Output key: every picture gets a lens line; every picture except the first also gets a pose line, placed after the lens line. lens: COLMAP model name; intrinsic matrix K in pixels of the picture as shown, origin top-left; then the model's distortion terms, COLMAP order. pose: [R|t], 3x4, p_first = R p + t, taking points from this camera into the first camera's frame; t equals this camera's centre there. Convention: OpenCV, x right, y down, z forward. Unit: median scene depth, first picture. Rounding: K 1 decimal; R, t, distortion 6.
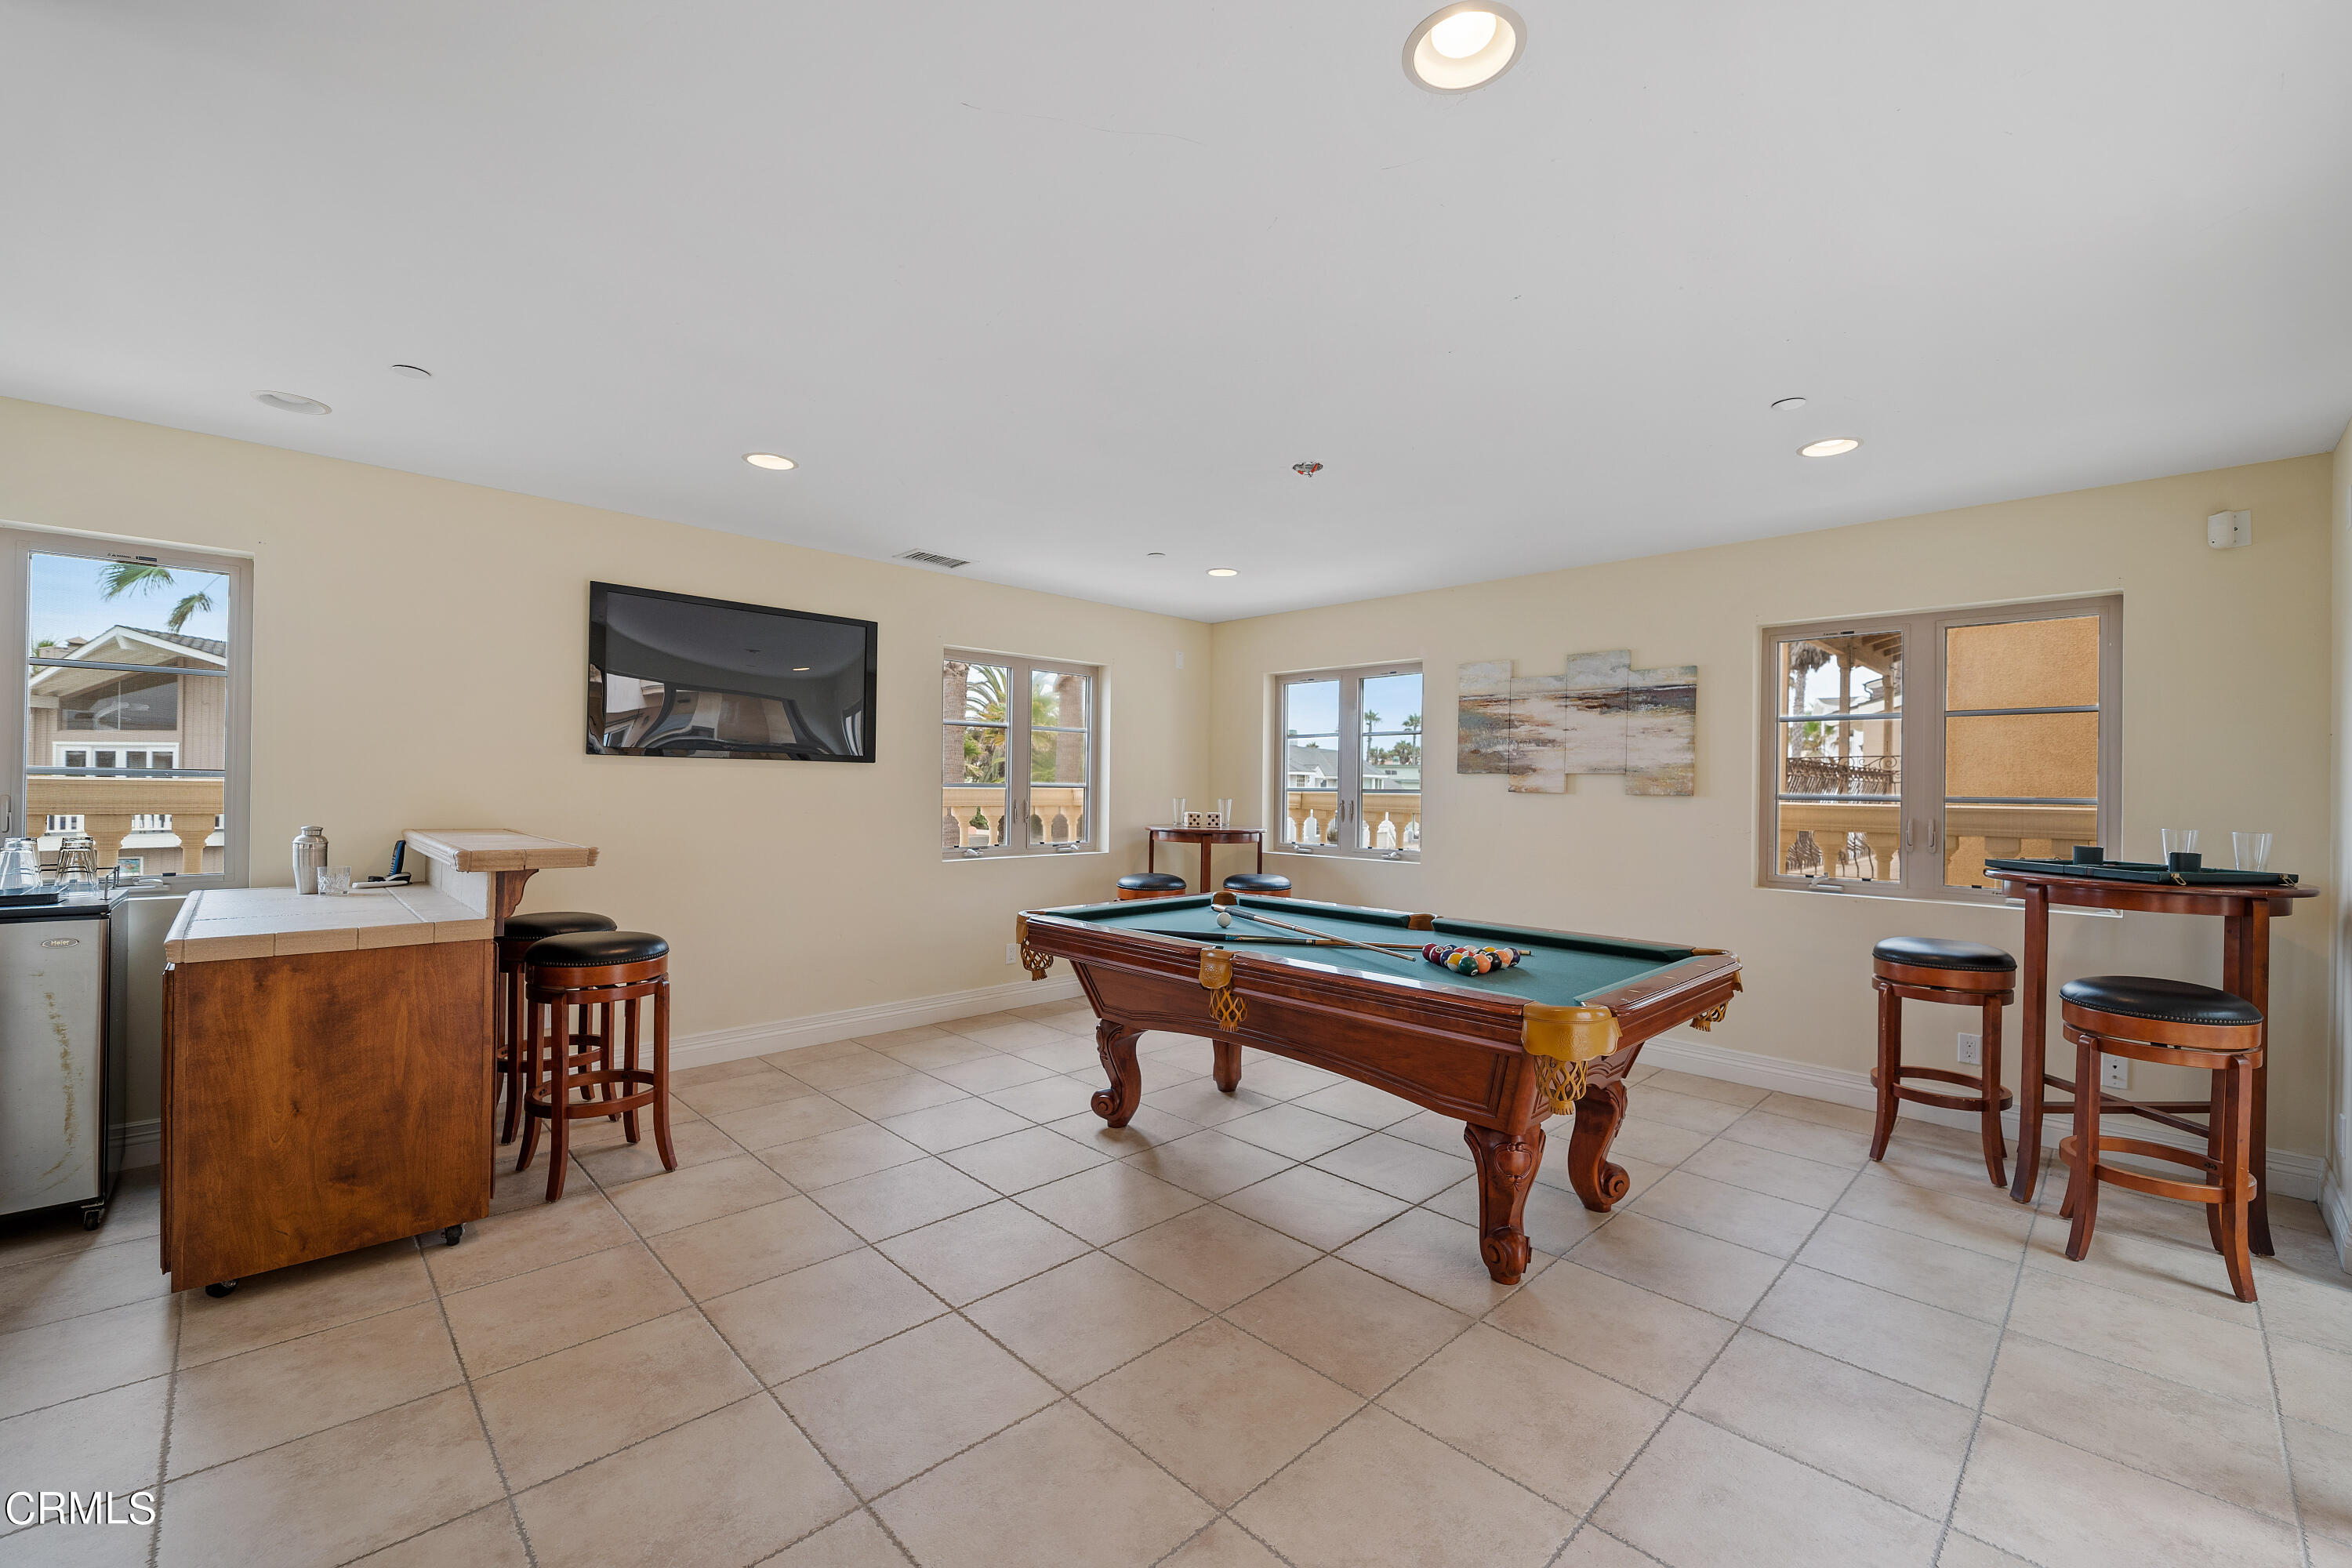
lens RADIAL K [[927.4, 0, 1199.2], [0, 927.4, 789.9], [0, 0, 1]] dist [-0.033833, -0.000030]
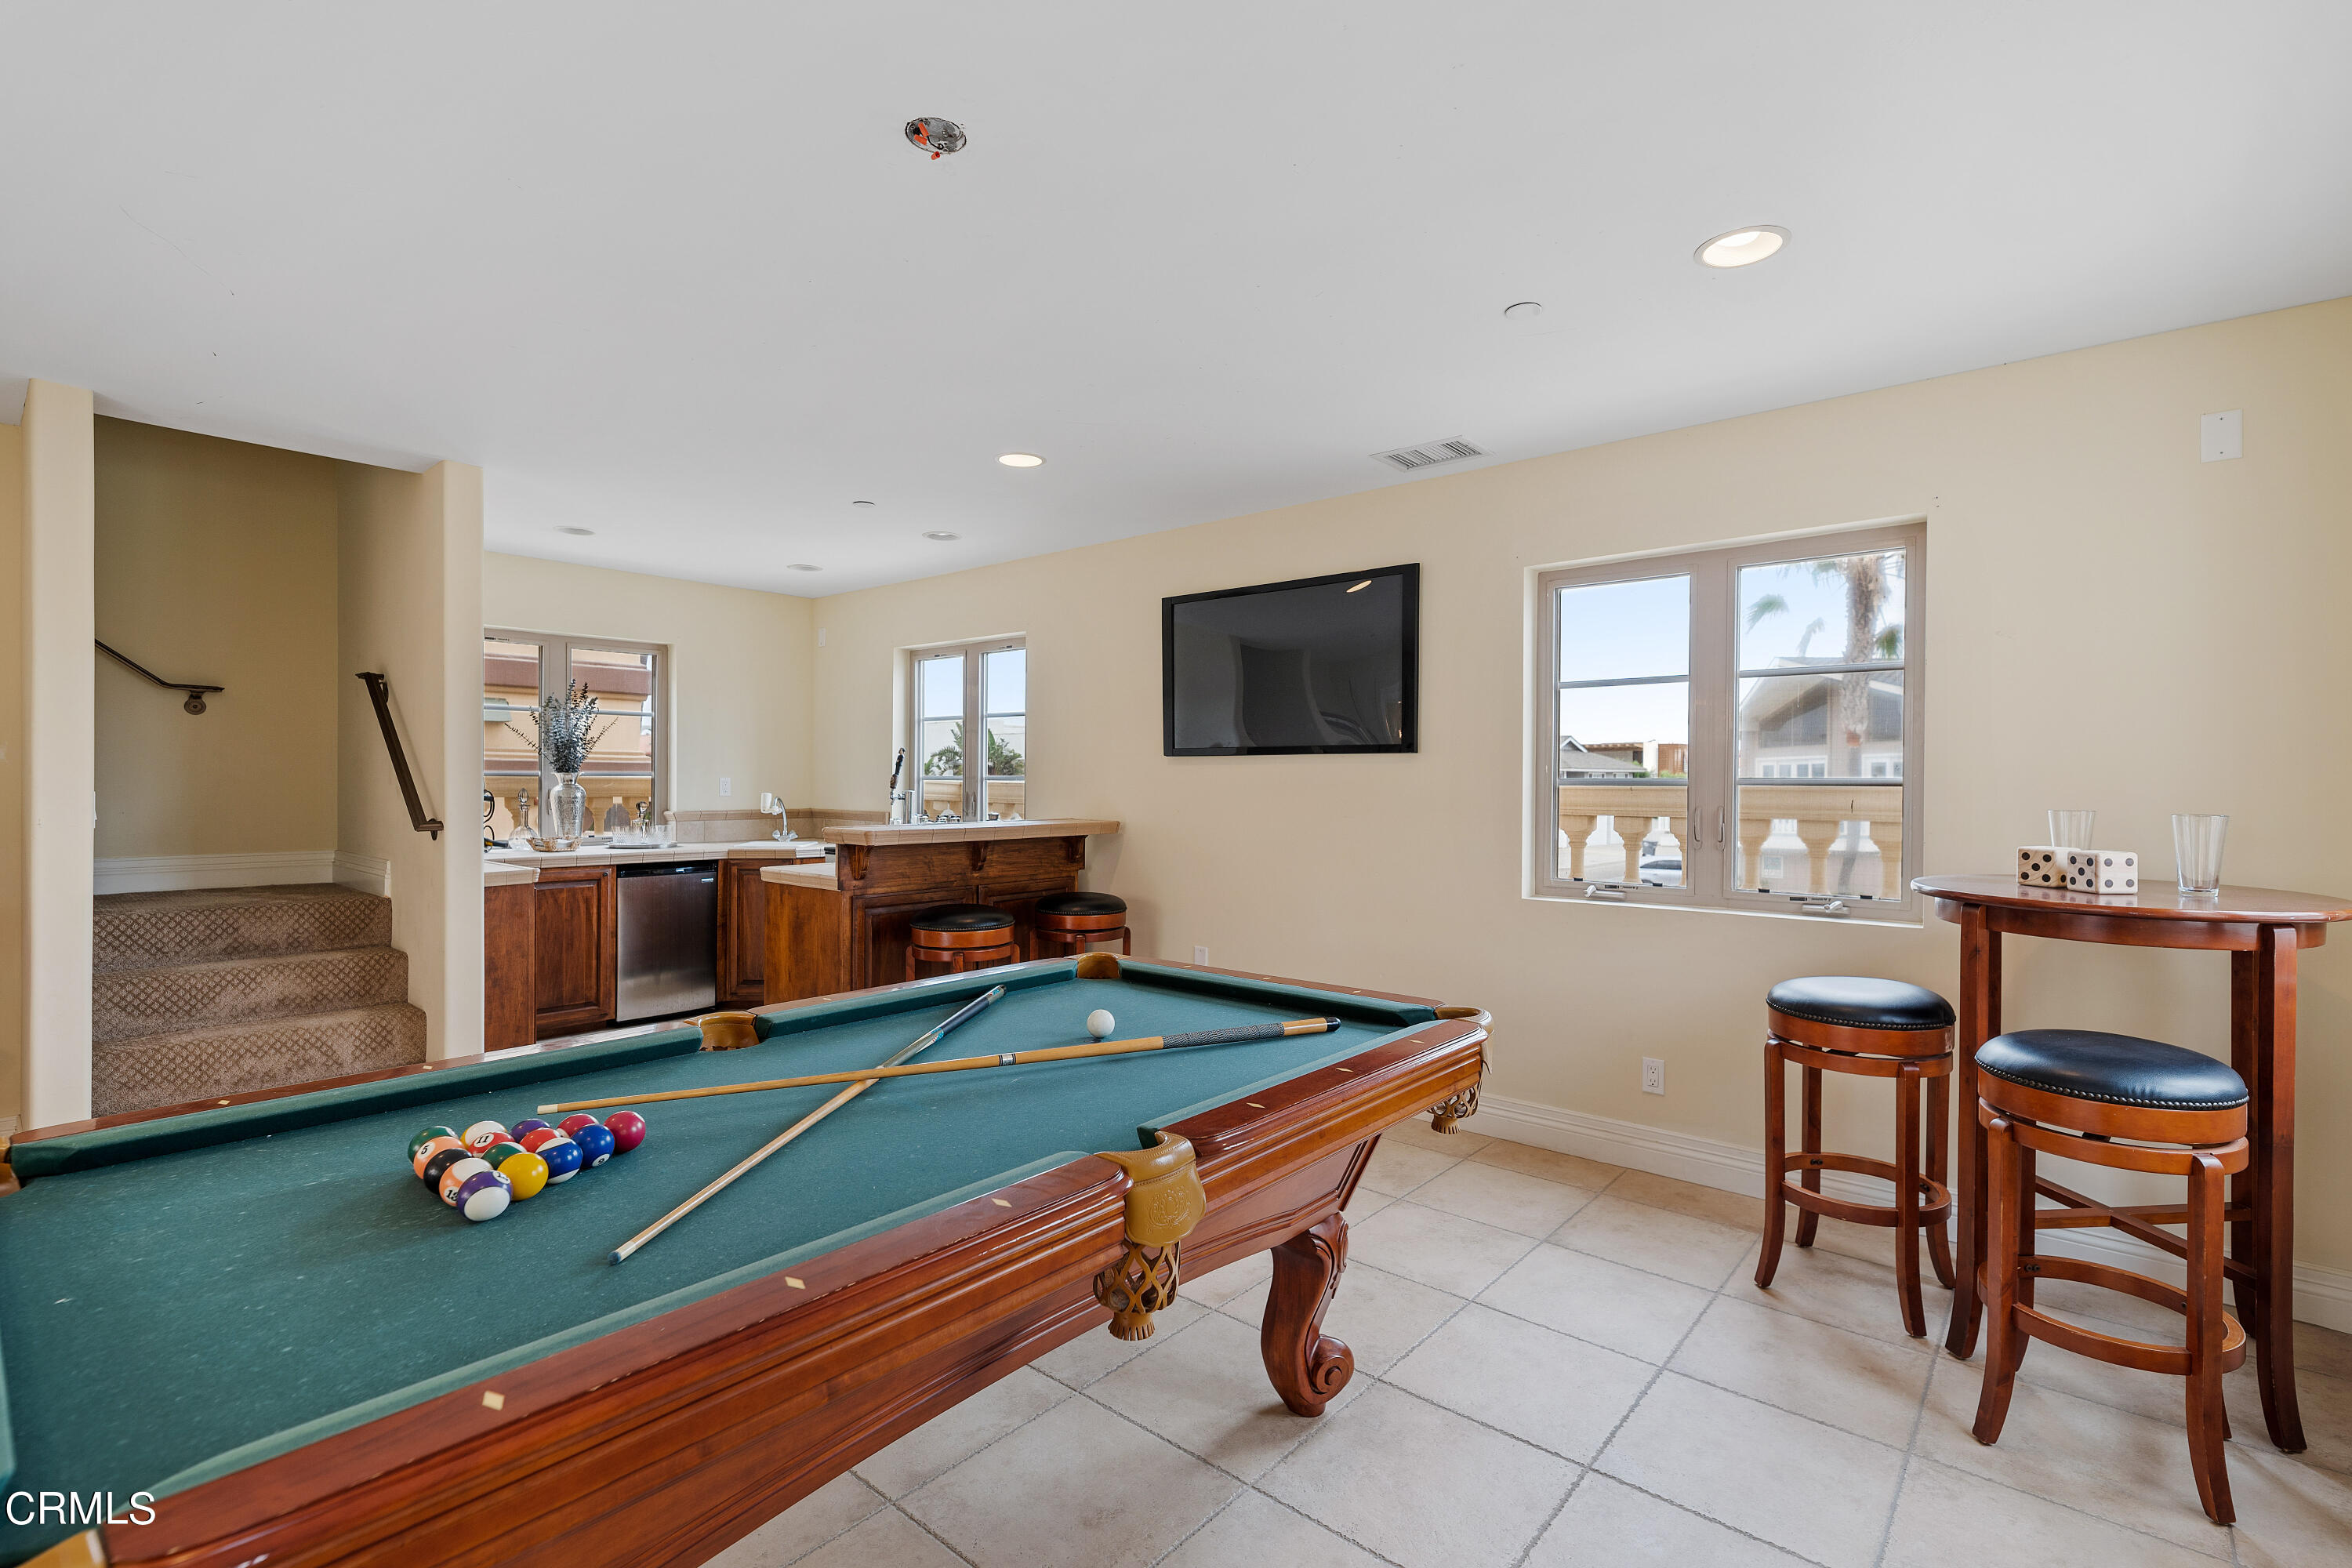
lens RADIAL K [[1072.1, 0, 1176.0], [0, 1072.1, 784.0], [0, 0, 1]] dist [0.013604, -0.000024]
pose [[0.077394, -0.010237, -0.996948, 0.961251], [-0.005504, 0.999928, -0.010695, 0.013508], [0.996985, 0.006315, 0.077332, 1.441063]]
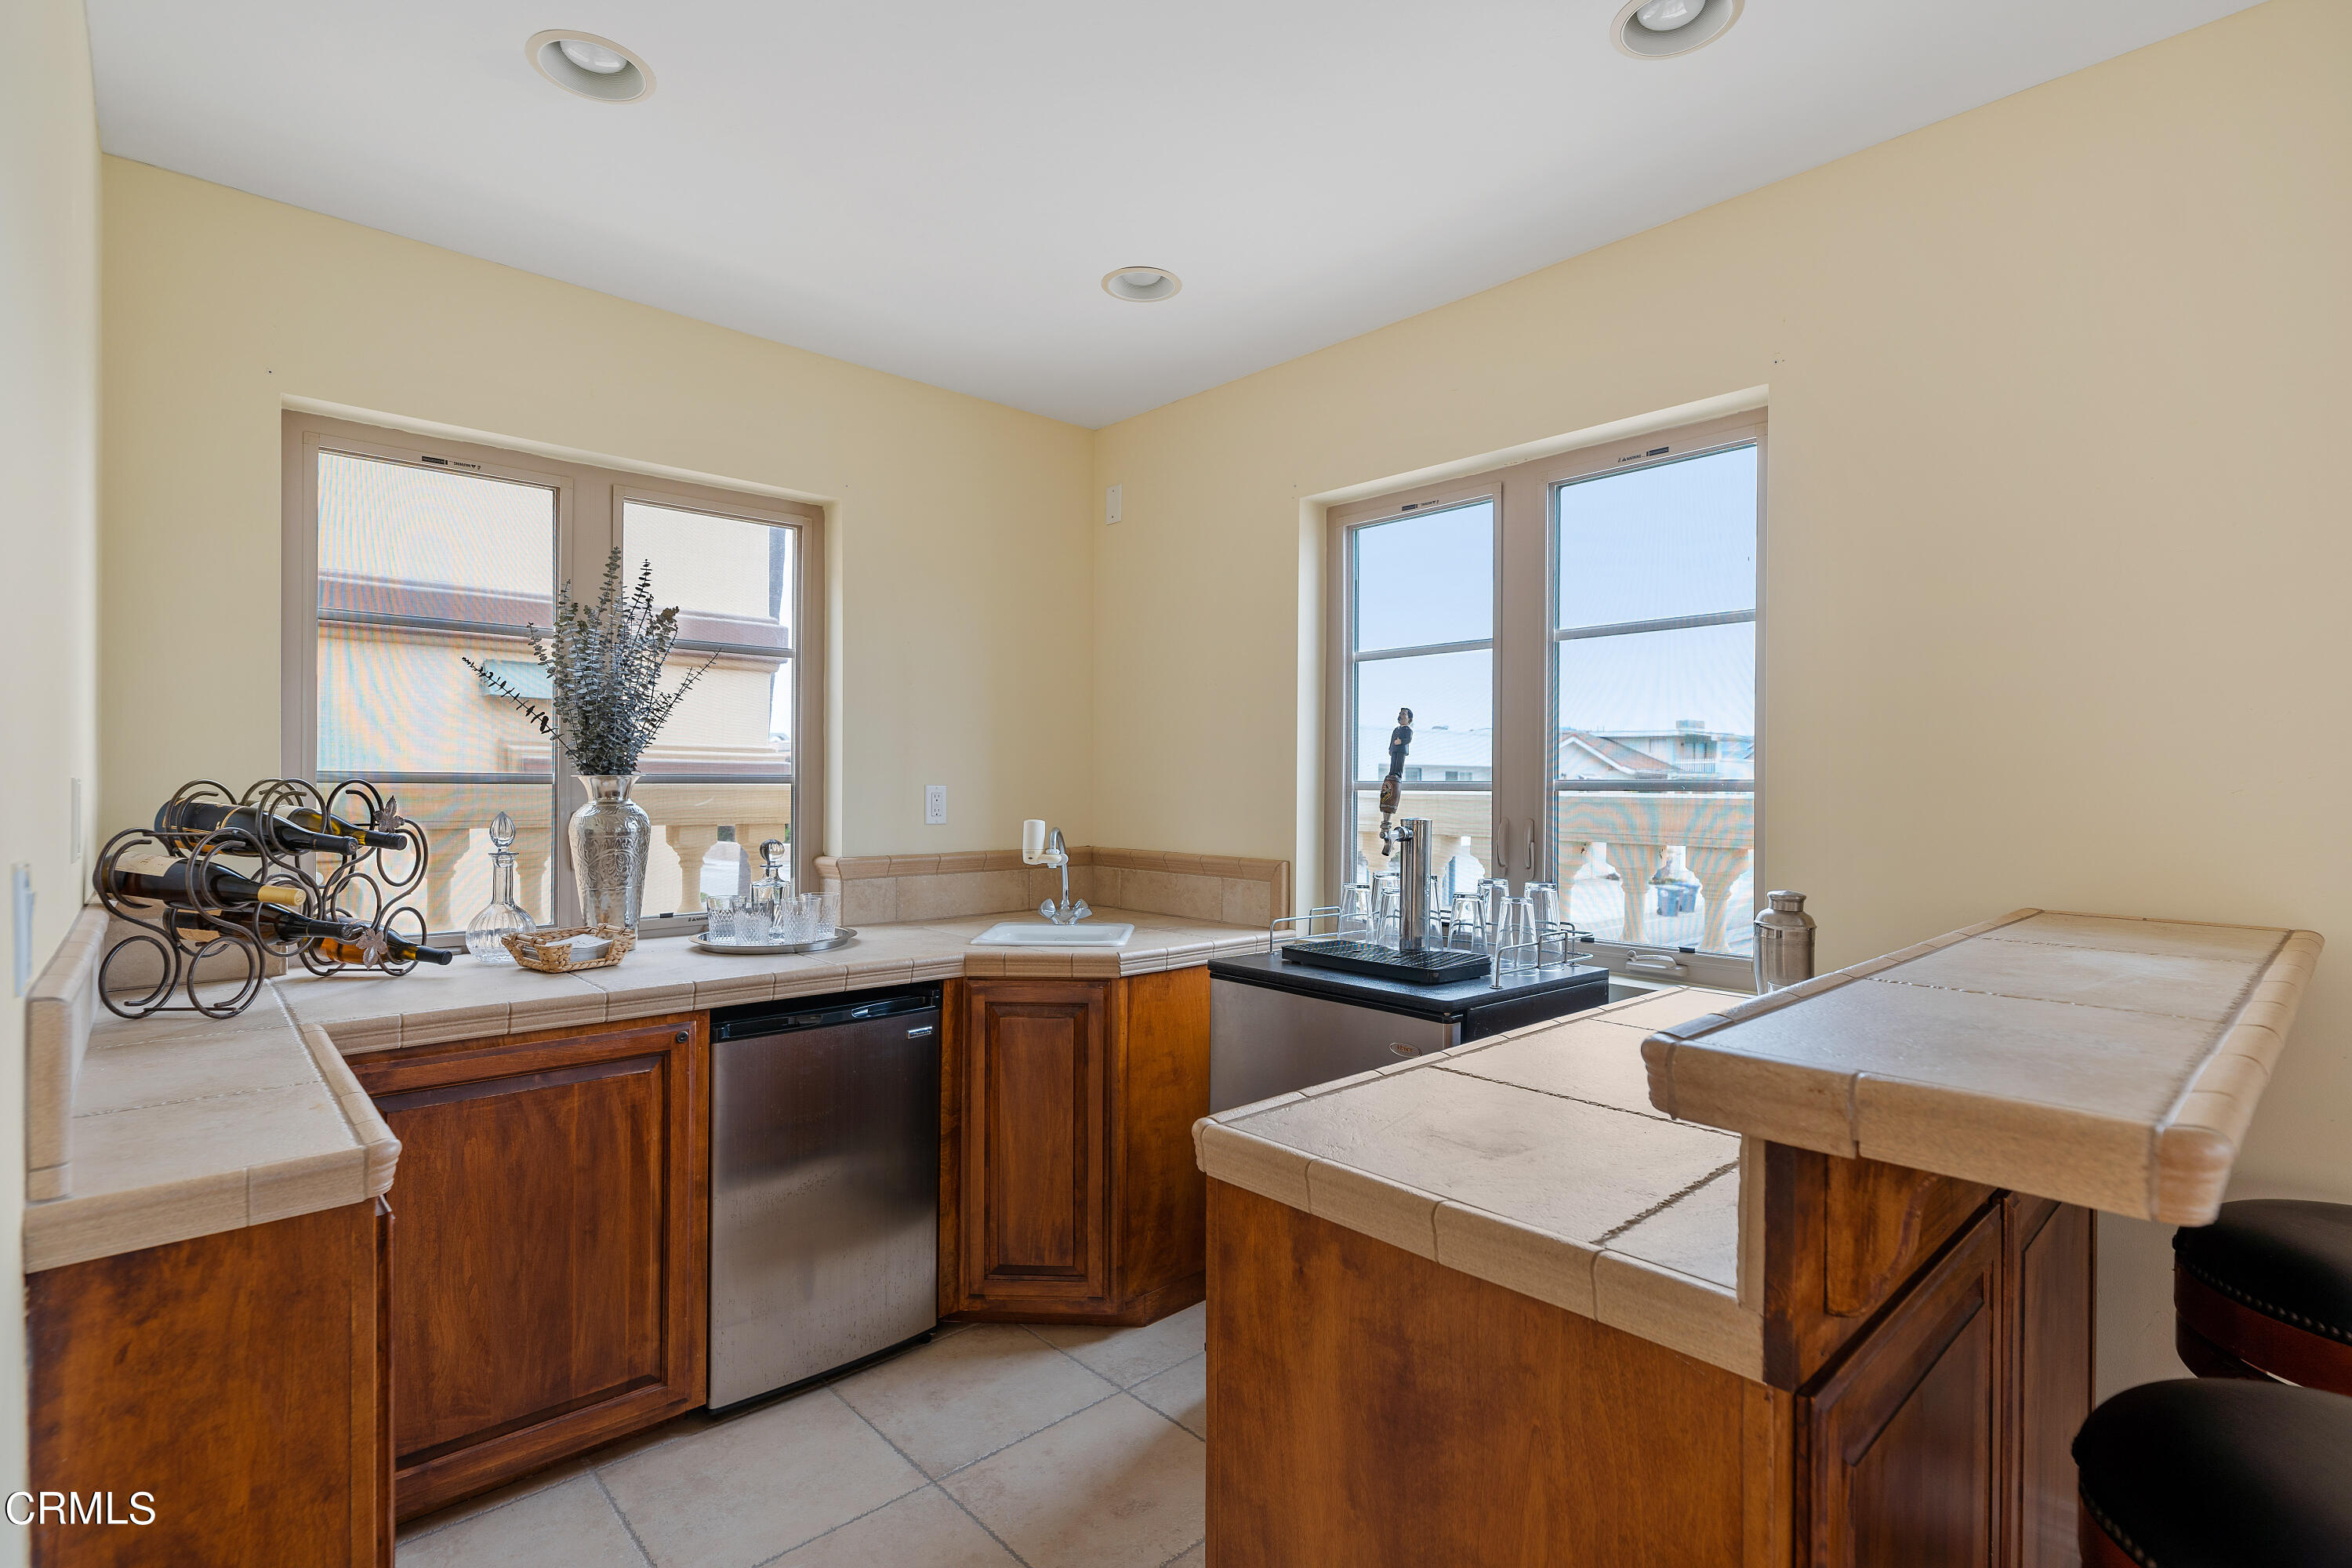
lens RADIAL K [[1143.7, 0, 1186.8], [0, 1143.7, 787.9], [0, 0, 1]] dist [0.002974, 0.000001]
pose [[-0.034800, -0.013552, -0.999302, -0.448875], [-0.006180, 0.999892, -0.013345, -0.006327], [0.999375, 0.005711, -0.034880, 0.871483]]
